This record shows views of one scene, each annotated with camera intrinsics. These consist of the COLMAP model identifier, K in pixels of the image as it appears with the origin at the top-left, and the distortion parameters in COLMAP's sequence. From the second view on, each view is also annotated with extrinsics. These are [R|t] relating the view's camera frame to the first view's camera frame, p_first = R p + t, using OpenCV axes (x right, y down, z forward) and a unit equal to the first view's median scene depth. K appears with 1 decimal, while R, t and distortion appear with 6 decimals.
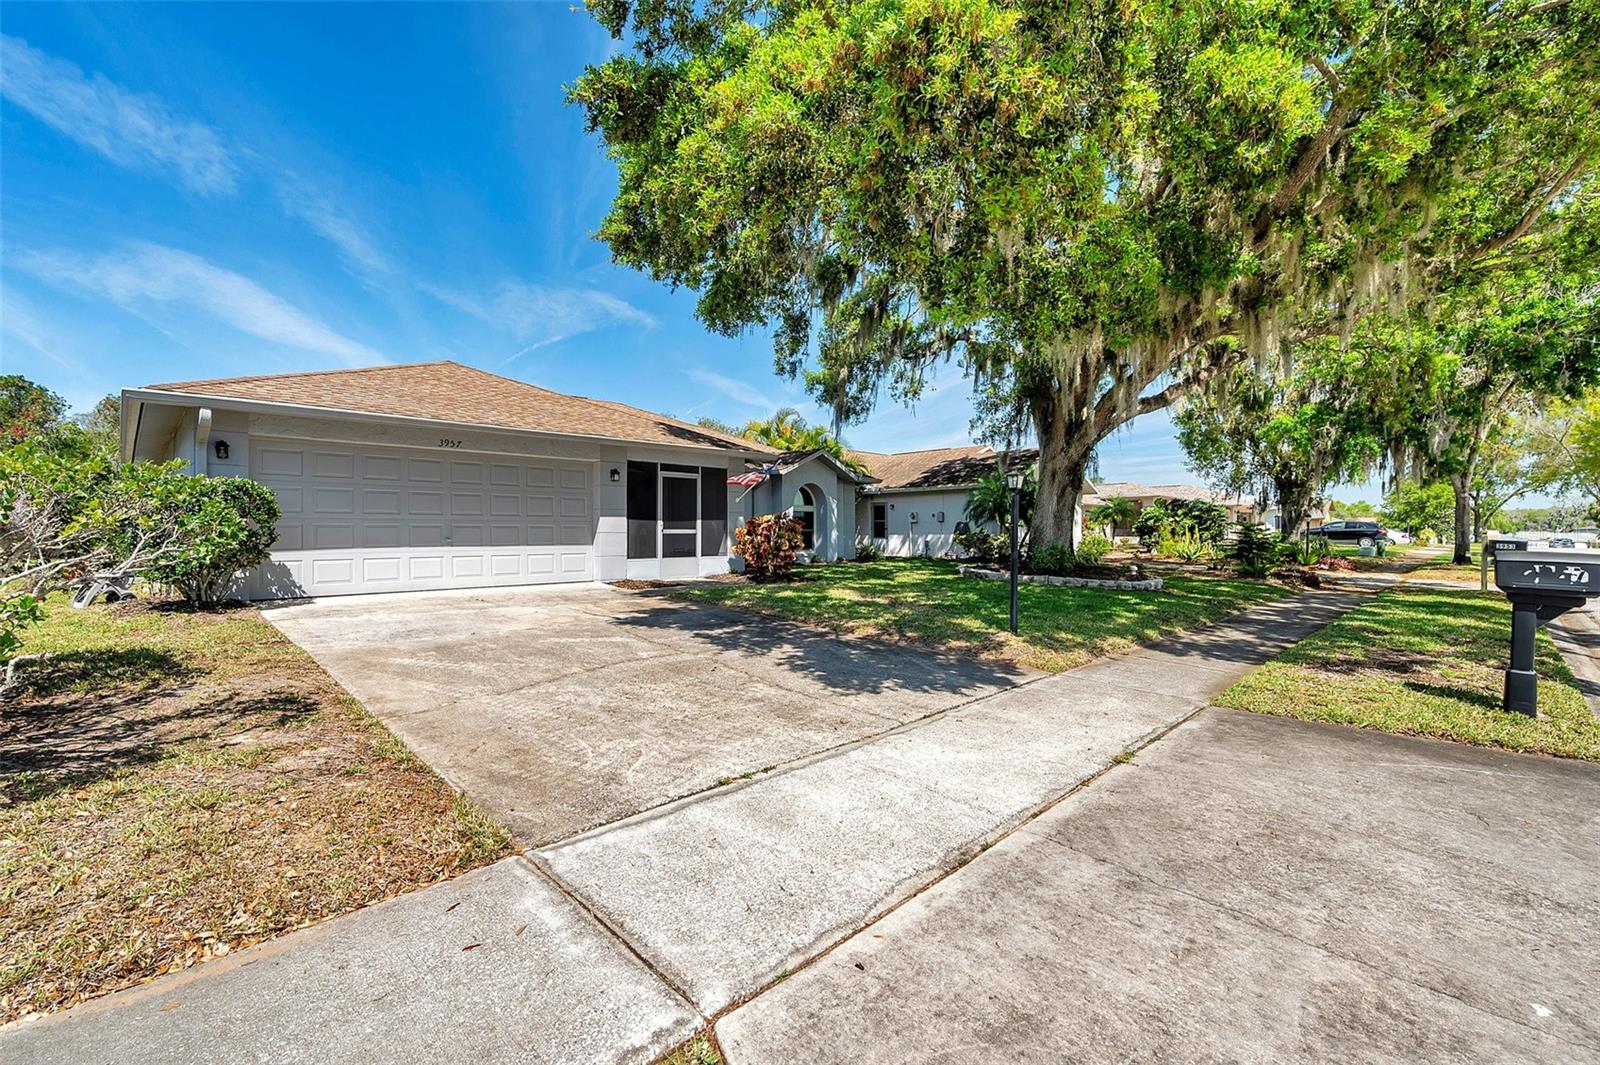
lens RADIAL K [[686.7, 0, 800.0], [0, 686.7, 532.5], [0, 0, 1]] dist [-0.000514, 0.000083]
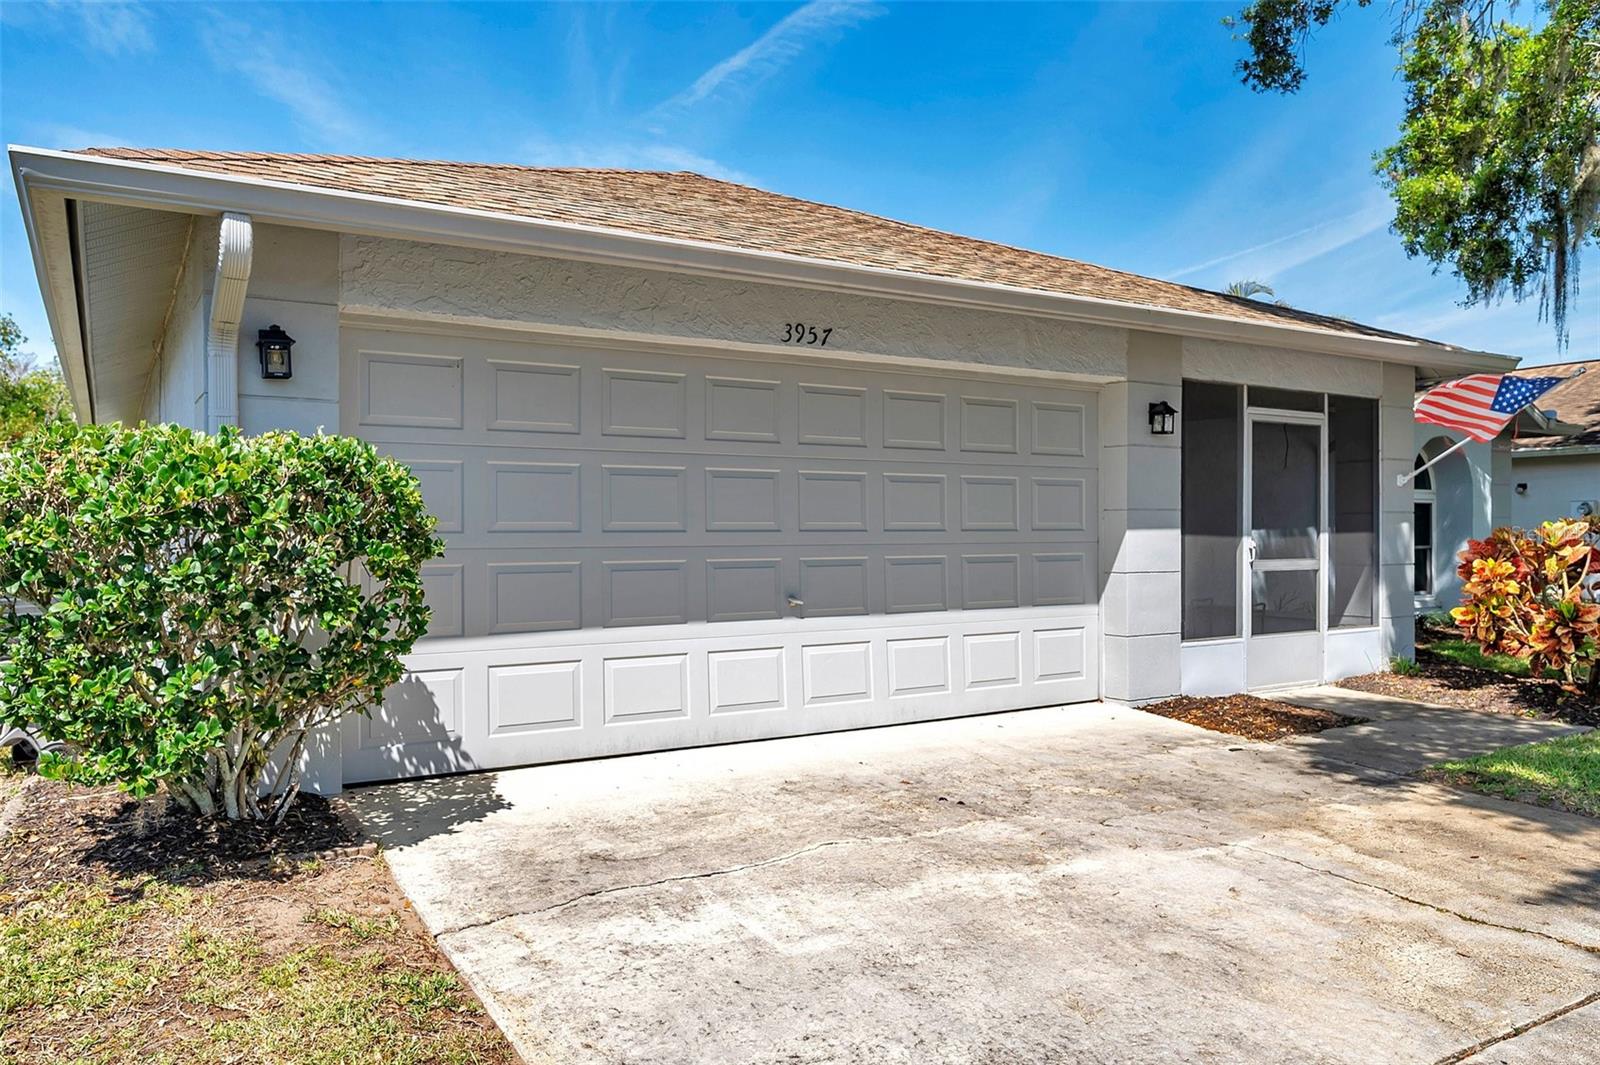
lens RADIAL K [[1146.7, 0, 800.0], [0, 1146.7, 532.5], [0, 0, 1]] dist [0.000250, -0.000831]
pose [[0.972581, 0.002046, -0.232555, -0.312528], [-0.001024, 0.999989, 0.004514, -0.023788], [0.232562, -0.004152, 0.972573, 0.347641]]
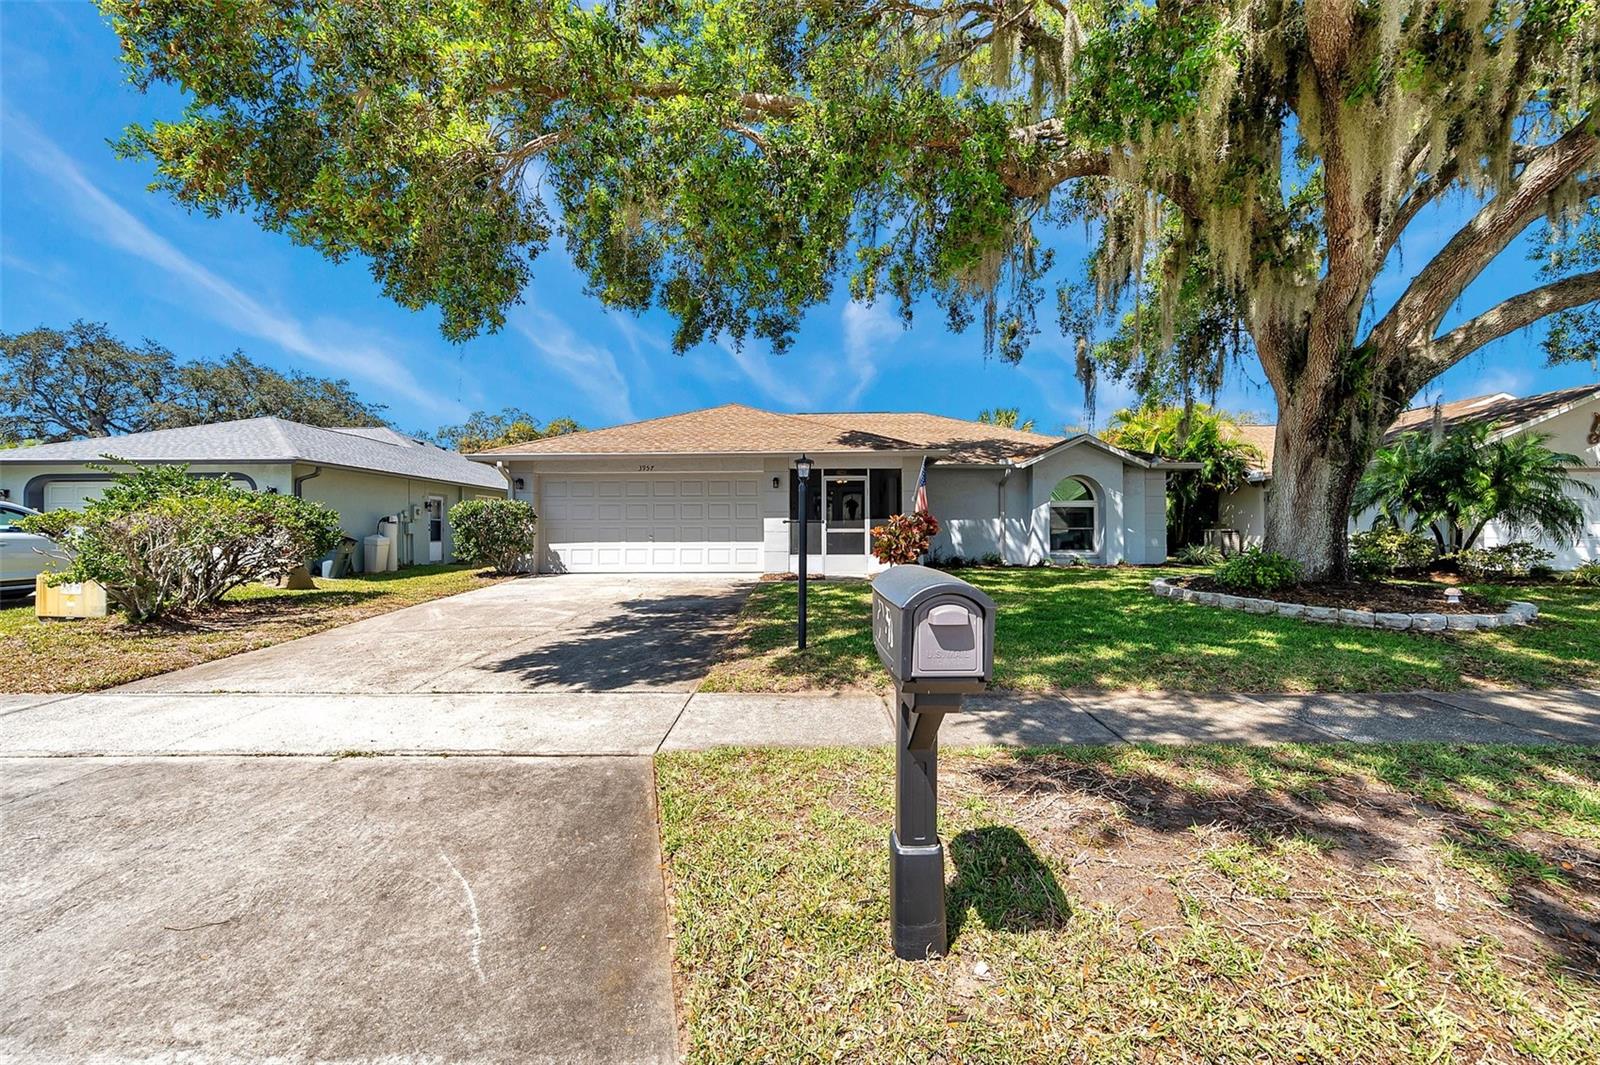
lens RADIAL K [[631.8, 0, 802.7], [0, 631.8, 529.6], [0, 0, 1]] dist [-0.001600, -0.000085]
pose [[0.698552, -0.004986, -0.715542, 0.533190], [0.003111, 0.999987, -0.003931, 0.001556], [0.715553, 0.000520, 0.698558, 0.274815]]
